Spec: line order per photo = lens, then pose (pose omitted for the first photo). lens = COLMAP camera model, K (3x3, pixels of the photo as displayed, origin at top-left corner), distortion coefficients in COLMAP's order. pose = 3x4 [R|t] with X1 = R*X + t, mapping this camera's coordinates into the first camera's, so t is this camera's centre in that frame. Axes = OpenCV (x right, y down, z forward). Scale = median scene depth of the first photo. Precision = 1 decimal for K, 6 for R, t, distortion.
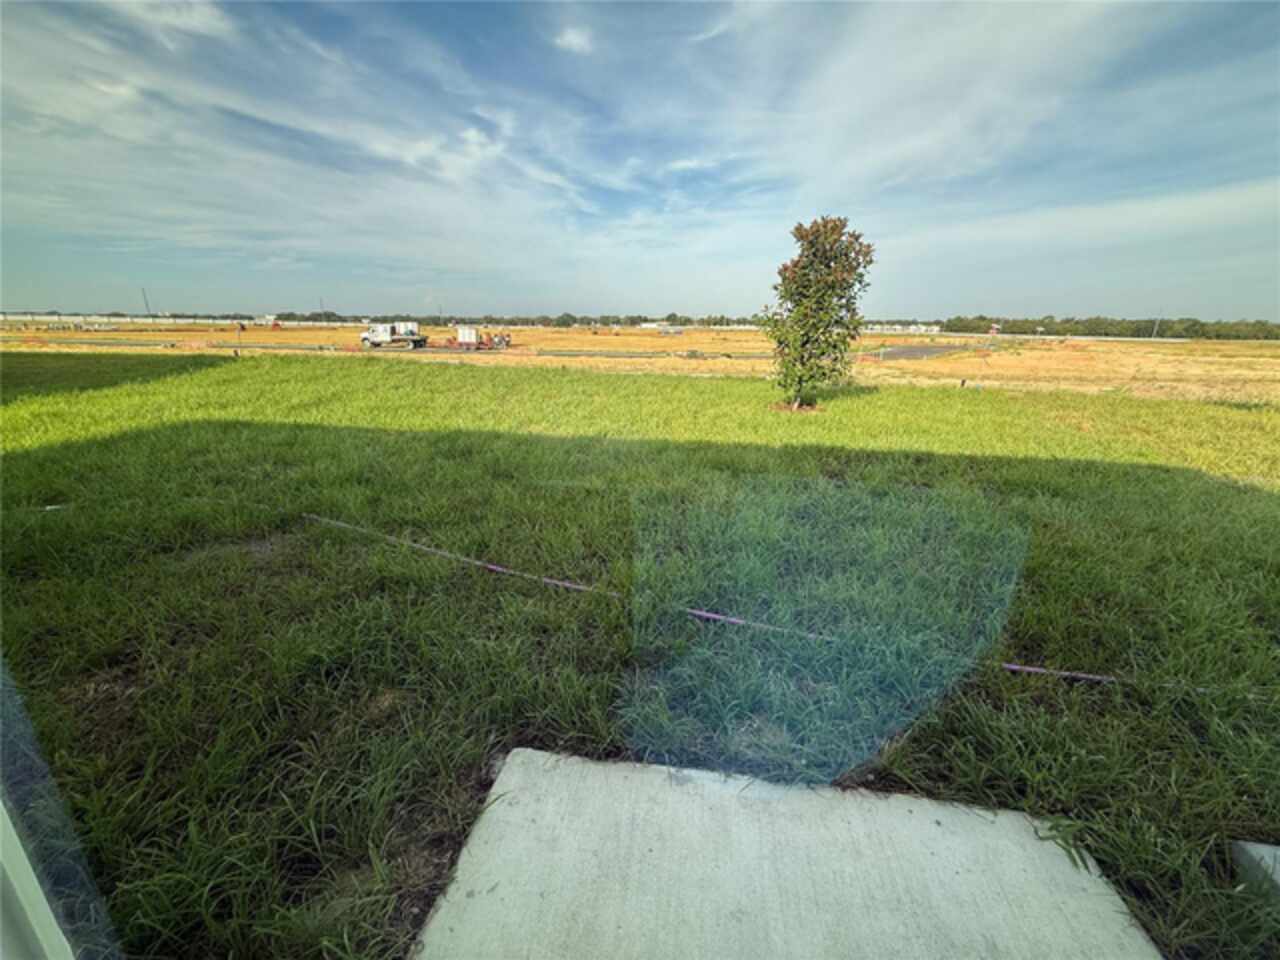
lens RADIAL K [[507.2, 0, 640.0], [0, 507.2, 480.0], [0, 0, 1]] dist [0.000332, -0.000192]
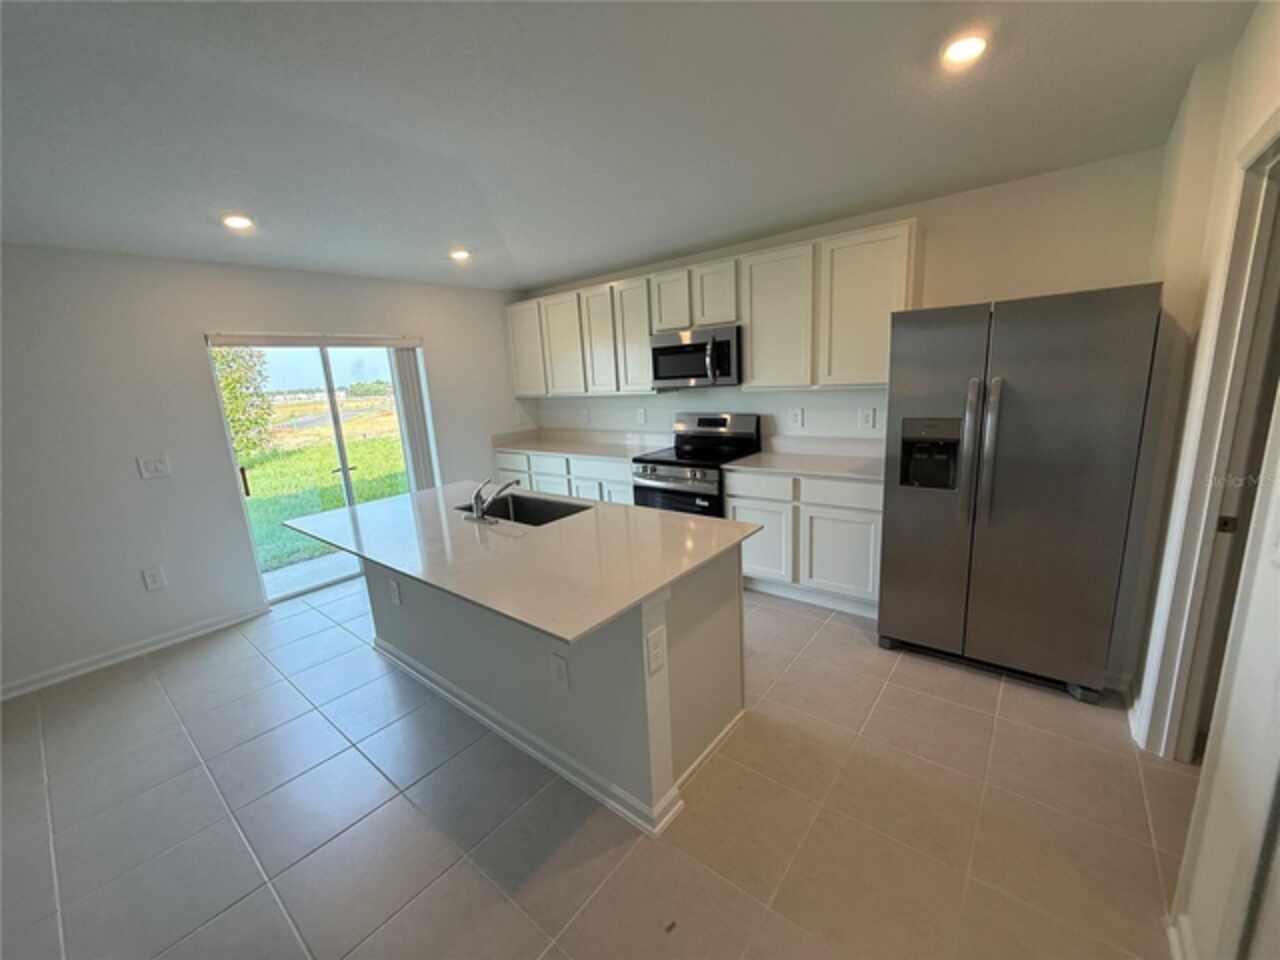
lens RADIAL K [[507.2, 0, 640.0], [0, 507.2, 480.0], [0, 0, 1]] dist [0.000332, -0.000192]
pose [[0.508275, -0.219714, 0.832696, -0.250018], [0.319113, 0.946128, 0.054859, 0.130882], [-0.799890, 0.237841, 0.551007, -0.514460]]
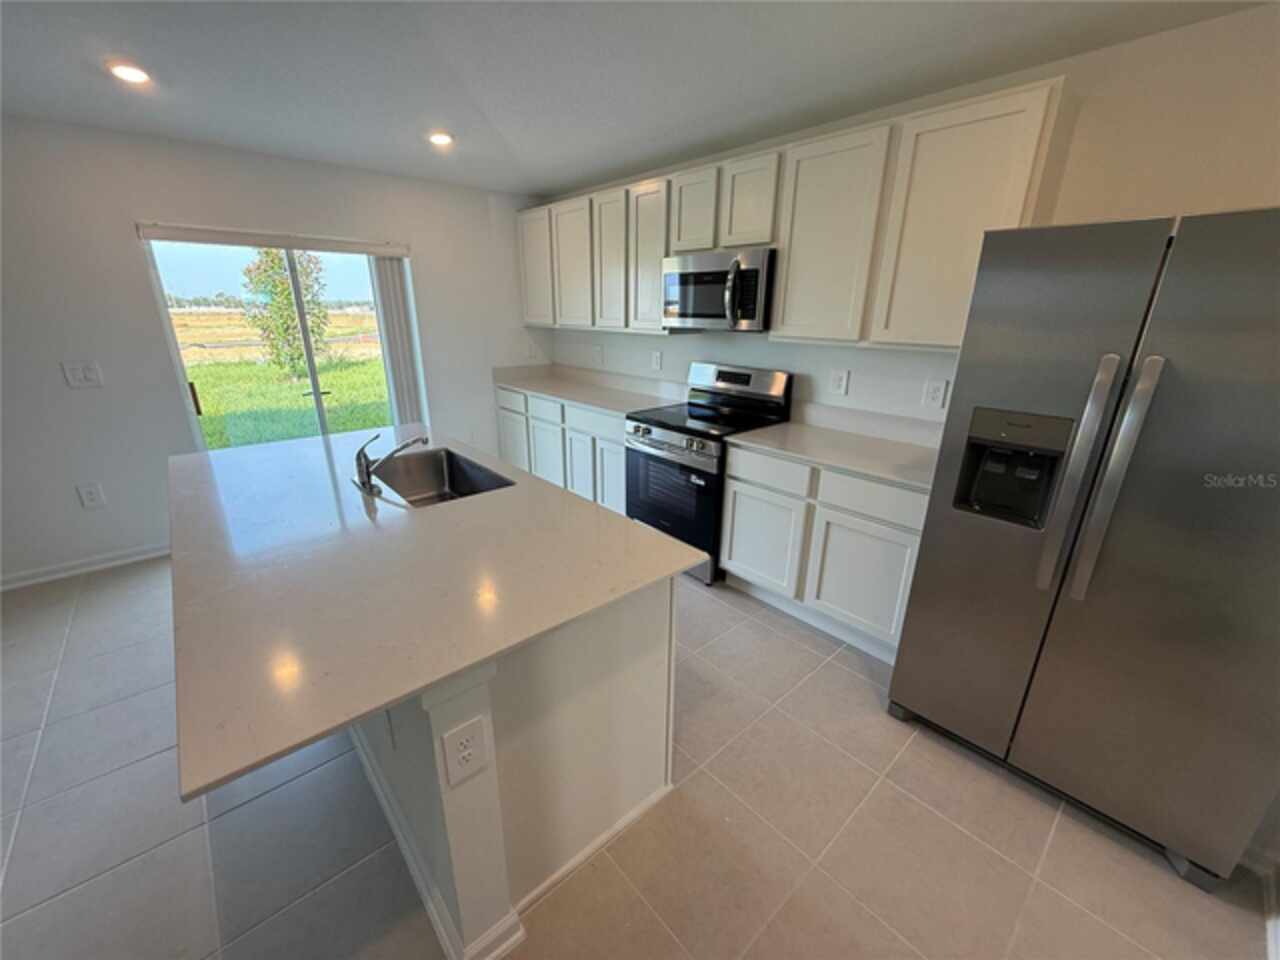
lens RADIAL K [[507.2, 0, 640.0], [0, 507.2, 480.0], [0, 0, 1]] dist [0.000332, -0.000192]
pose [[0.642443, -0.253084, 0.723336, -0.131681], [0.227938, 0.964280, 0.134939, 0.134575], [-0.731649, 0.078186, 0.677183, -0.517444]]
